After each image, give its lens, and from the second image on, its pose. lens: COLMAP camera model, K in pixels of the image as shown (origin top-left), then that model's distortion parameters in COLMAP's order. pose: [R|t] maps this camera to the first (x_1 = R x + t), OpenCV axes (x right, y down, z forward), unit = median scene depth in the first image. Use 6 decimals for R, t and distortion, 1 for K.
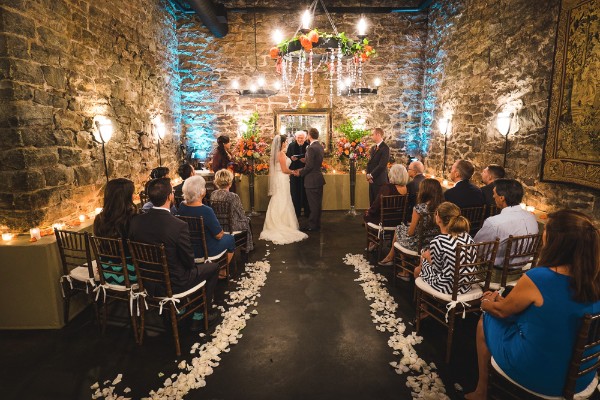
lens RADIAL K [[374.0, 0, 300.0], [0, 374.0, 200.0], [0, 0, 1]] dist [-0.002802, -0.000207]
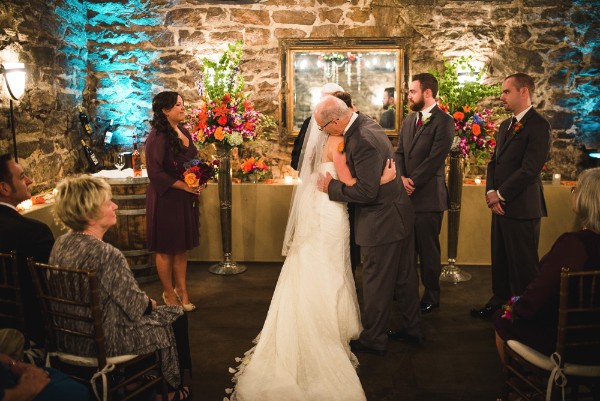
lens RADIAL K [[584.6, 0, 300.0], [0, 584.6, 200.5], [0, 0, 1]] dist [-0.040180, -0.007749]
pose [[0.995292, 0.025225, -0.093577, 0.024686], [-0.027206, 0.999431, -0.019957, -0.032238], [0.093021, 0.022409, 0.995412, 0.297634]]
